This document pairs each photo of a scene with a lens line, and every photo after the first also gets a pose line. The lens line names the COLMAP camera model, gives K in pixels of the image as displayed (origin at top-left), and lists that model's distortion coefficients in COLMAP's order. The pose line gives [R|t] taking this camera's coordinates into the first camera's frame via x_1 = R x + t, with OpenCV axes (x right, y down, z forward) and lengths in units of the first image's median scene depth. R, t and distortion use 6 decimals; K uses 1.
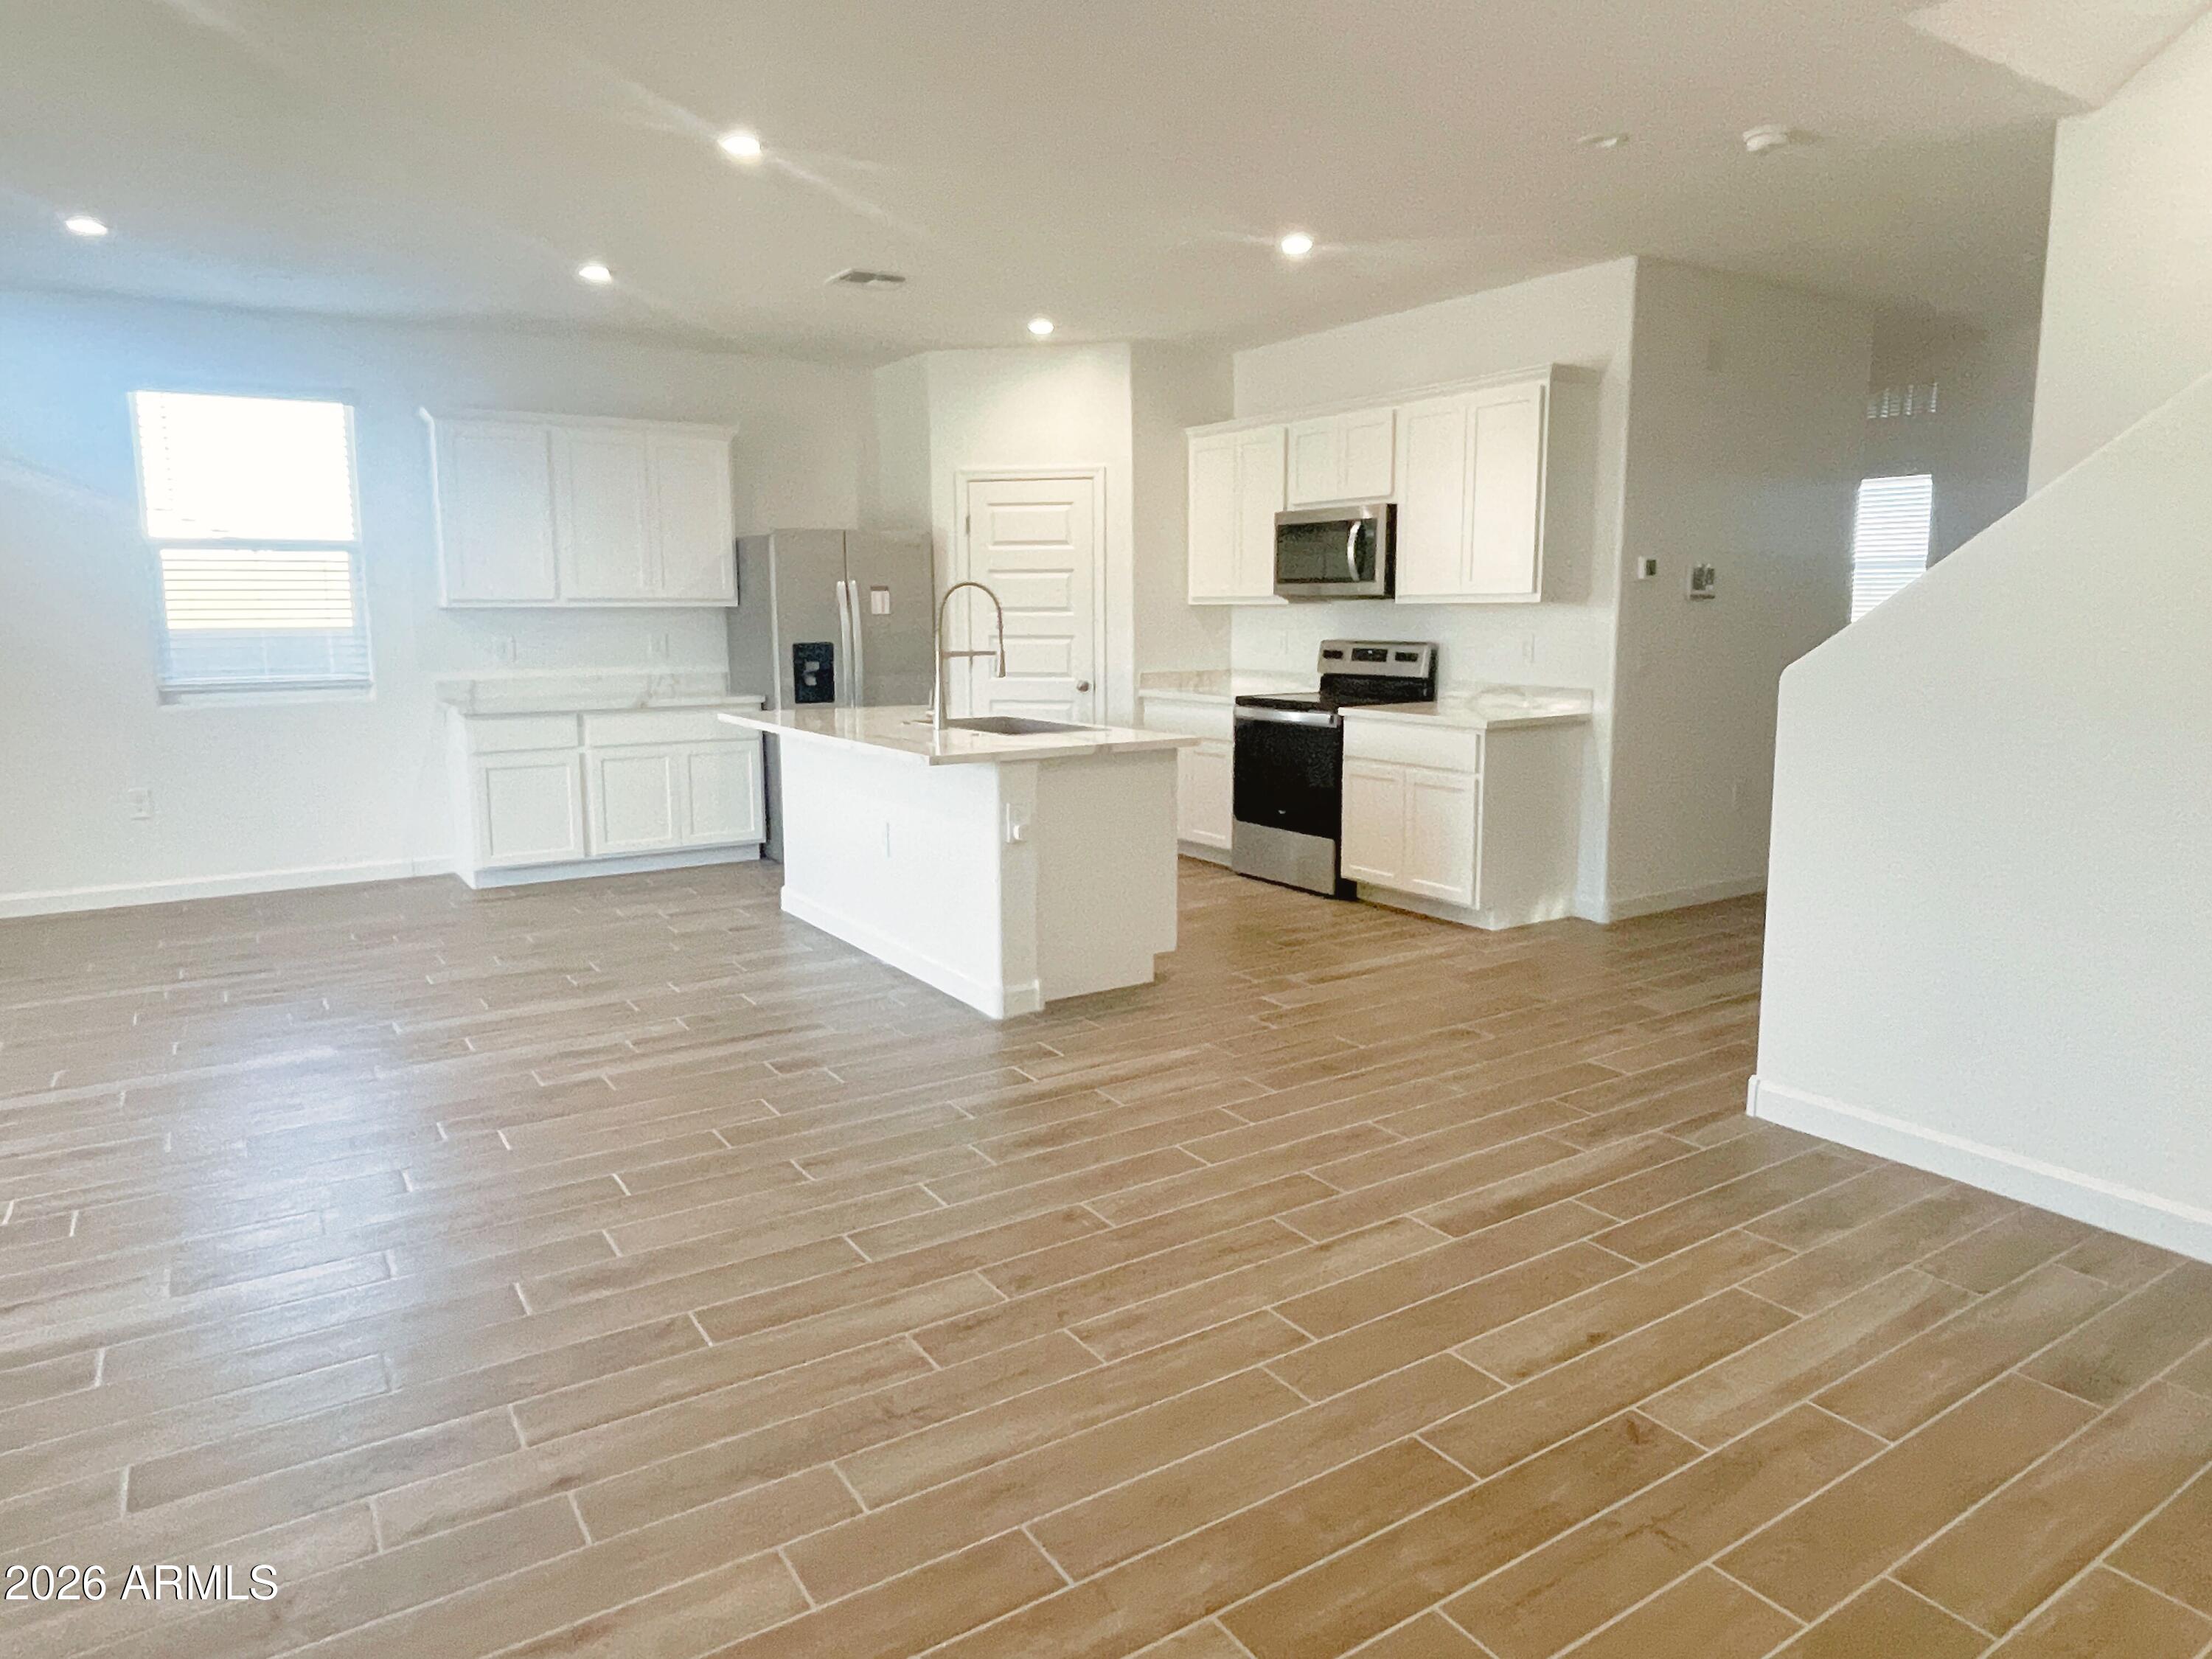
lens RADIAL K [[1371.4, 0, 1114.8], [0, 1371.4, 815.3], [0, 0, 1]] dist [0.005036, -0.007391]
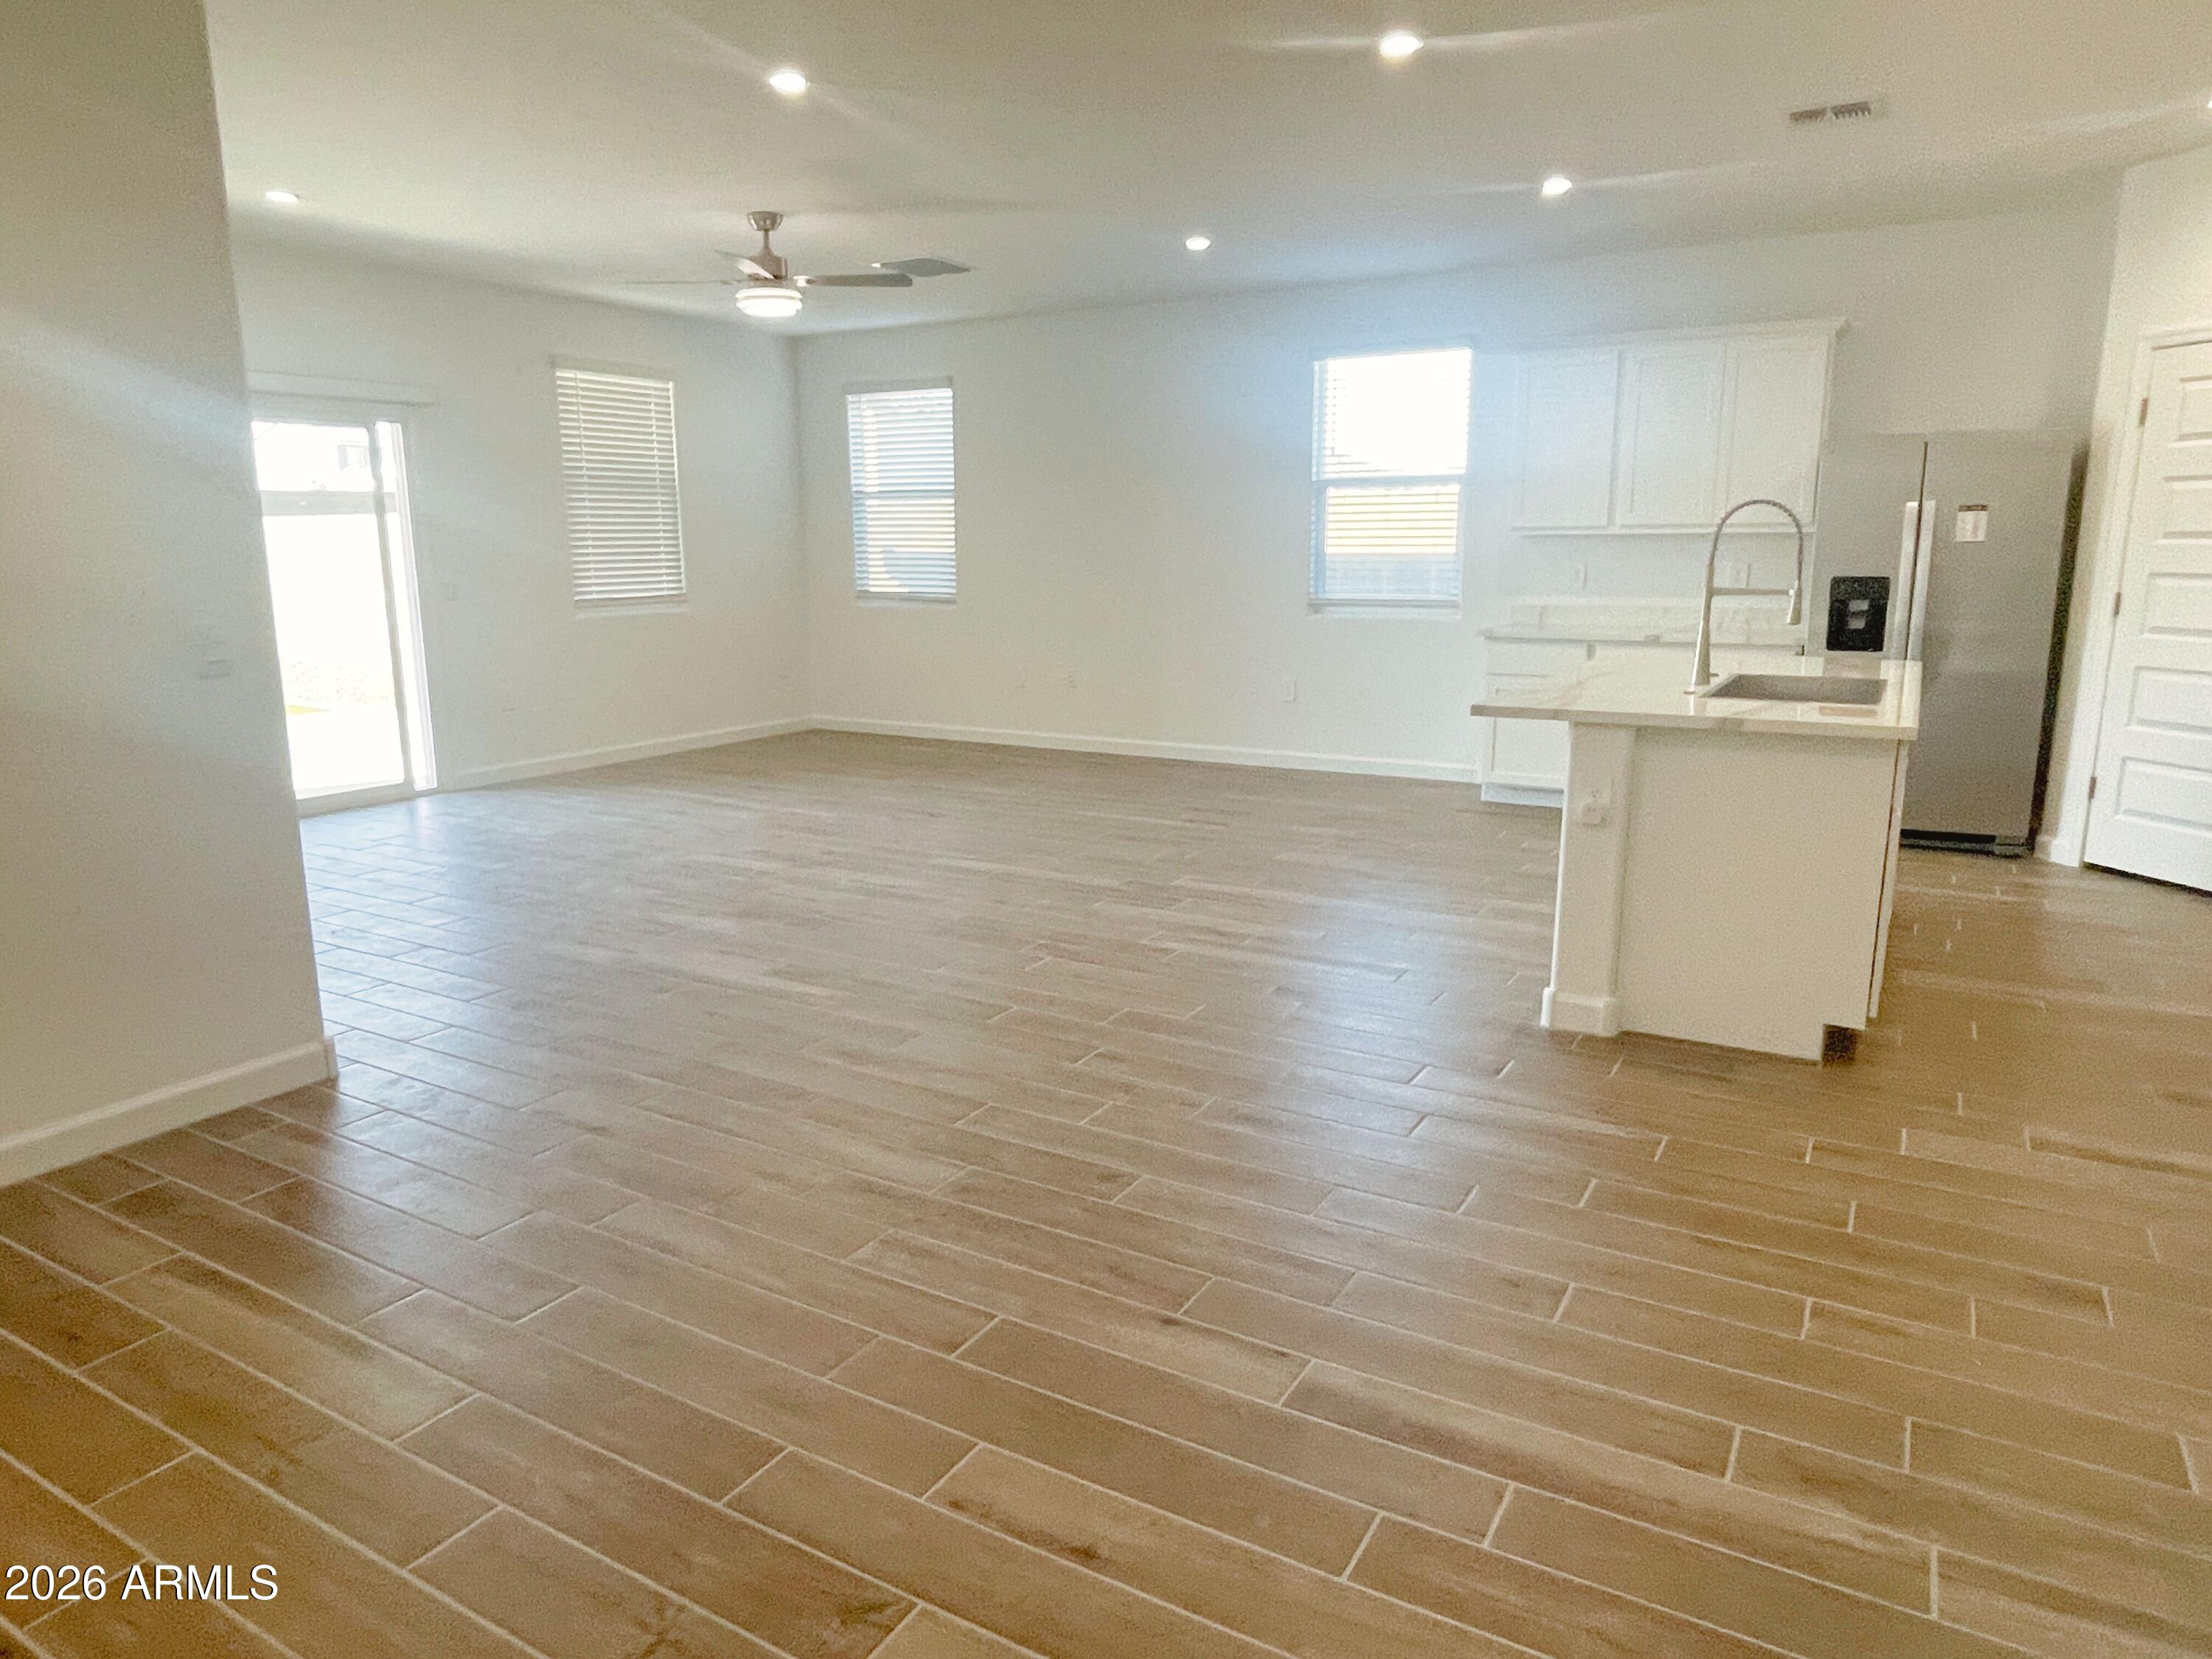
lens RADIAL K [[1371.4, 0, 1114.1], [0, 1371.4, 831.9], [0, 0, 1]] dist [0.005036, -0.007391]
pose [[0.450422, 0.186270, -0.873169, 0.441359], [-0.131183, 0.981187, 0.141643, -0.046426], [0.883126, 0.050746, 0.466383, 0.316197]]
